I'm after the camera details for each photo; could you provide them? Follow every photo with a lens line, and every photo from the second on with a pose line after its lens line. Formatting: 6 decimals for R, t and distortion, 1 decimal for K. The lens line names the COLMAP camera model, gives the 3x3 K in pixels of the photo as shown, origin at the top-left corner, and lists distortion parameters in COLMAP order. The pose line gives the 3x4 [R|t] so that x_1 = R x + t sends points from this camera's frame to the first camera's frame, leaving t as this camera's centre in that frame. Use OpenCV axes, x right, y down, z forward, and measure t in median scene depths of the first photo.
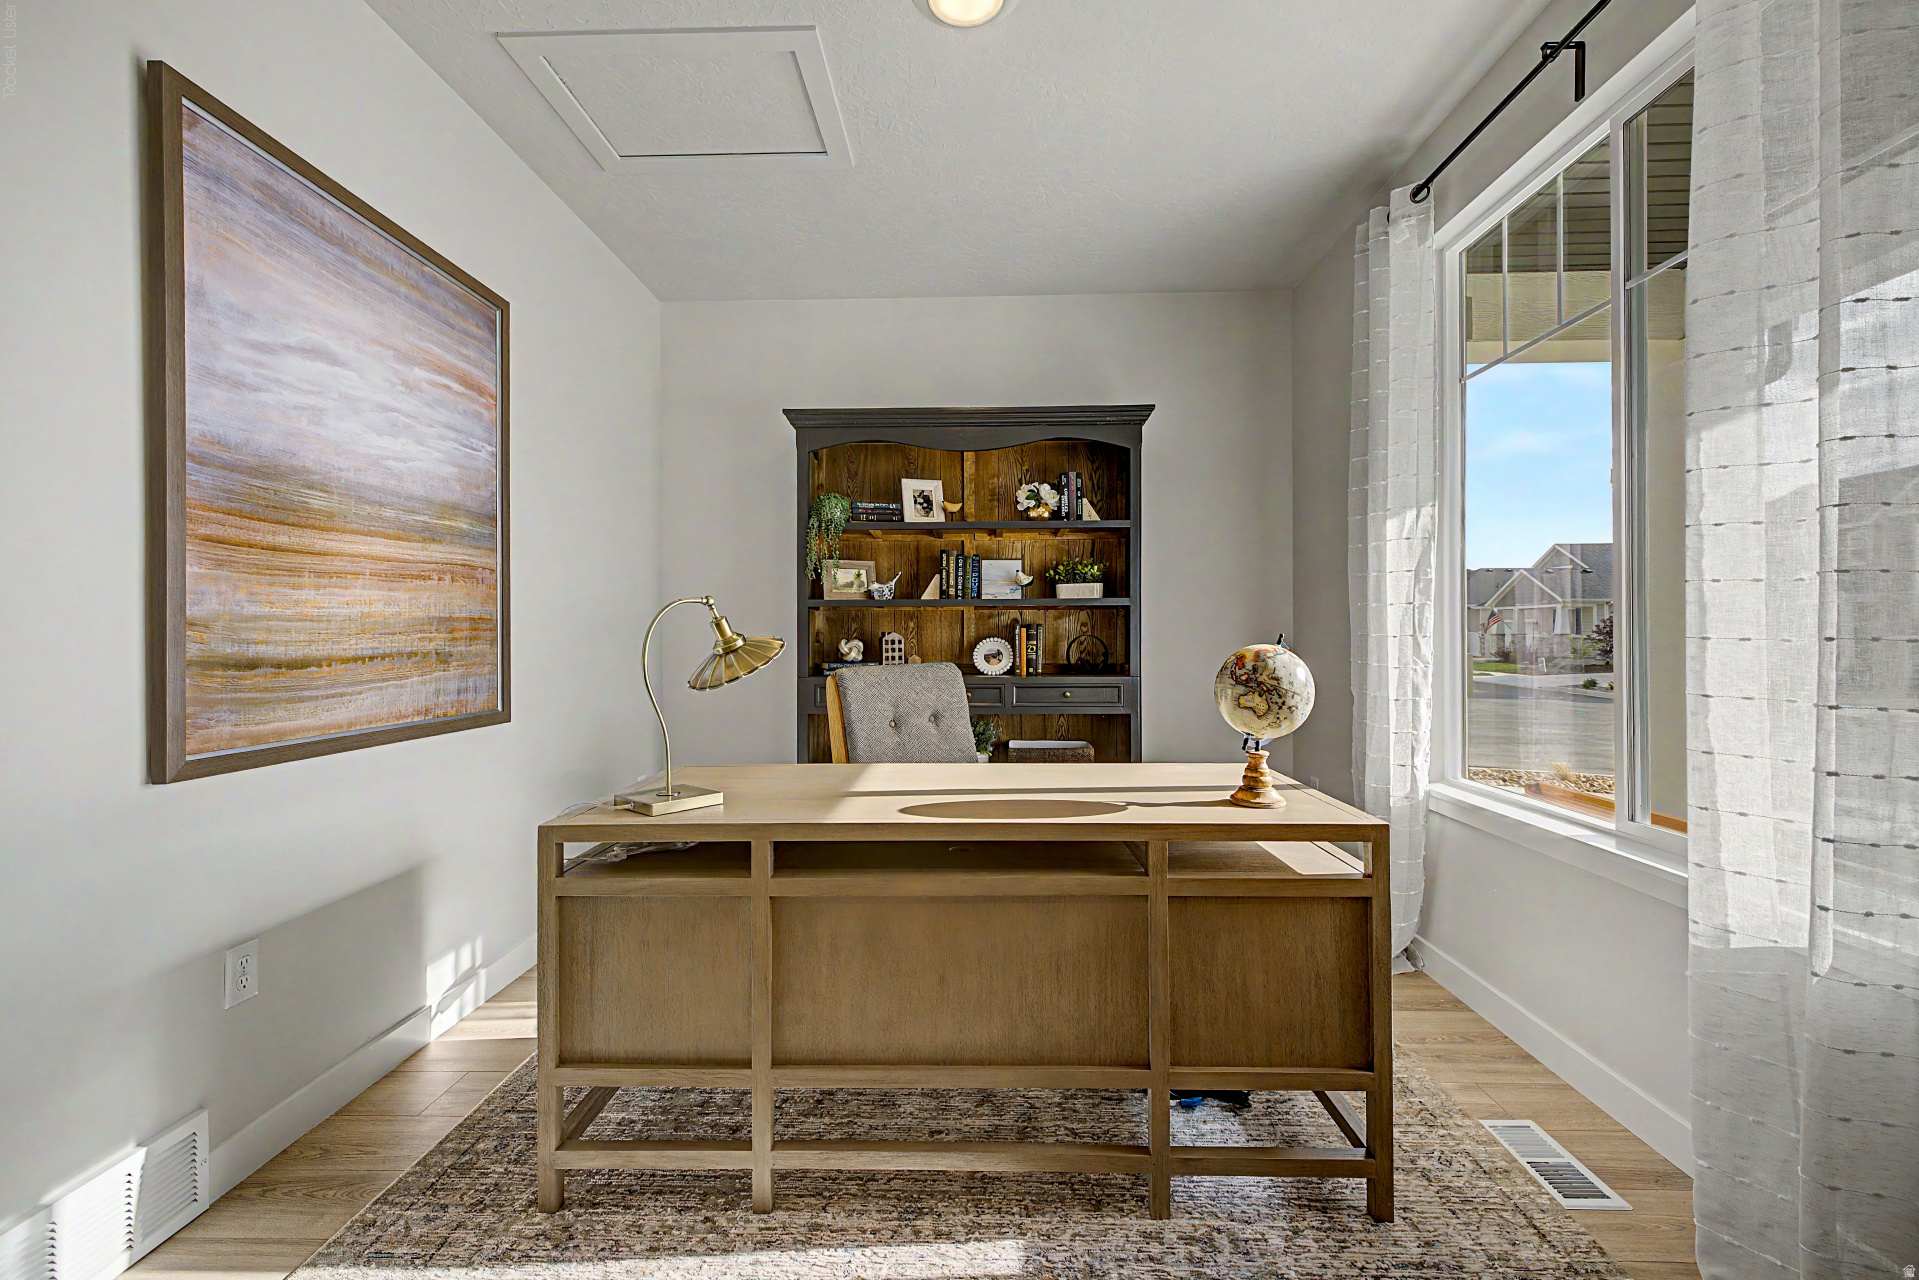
lens RADIAL K [[813.8, 0, 960.5], [0, 813.8, 657.4], [0, 0, 1]] dist [0.007041, -0.000290]
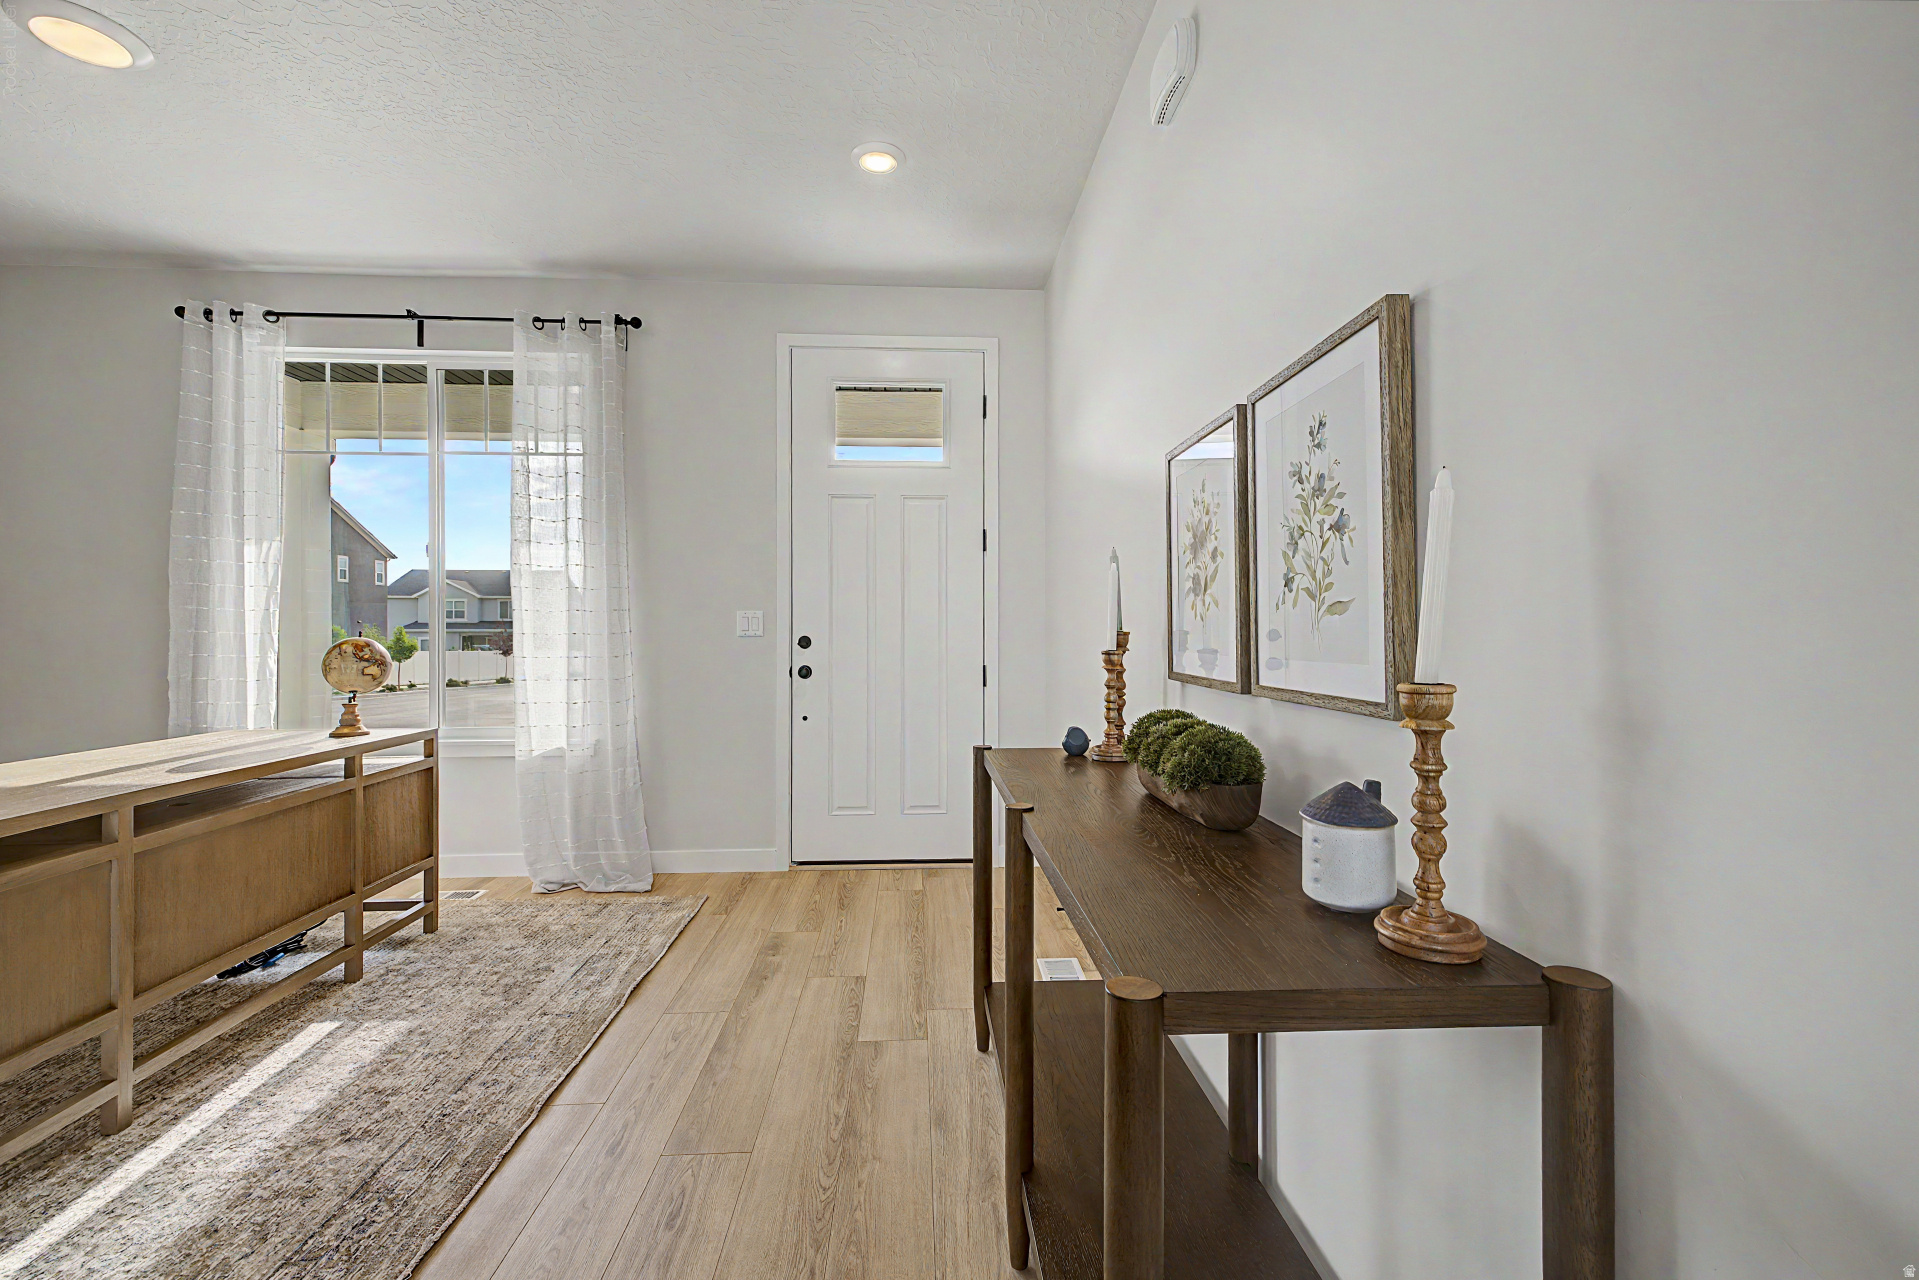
lens RADIAL K [[813.8, 0, 965.4], [0, 813.8, 634.4], [0, 0, 1]] dist [0.007041, -0.000290]
pose [[-0.095431, -0.000657, 0.995436, -1.524563], [0.007760, 0.999969, 0.001404, -0.016229], [-0.995406, 0.007859, -0.095423, -0.086355]]
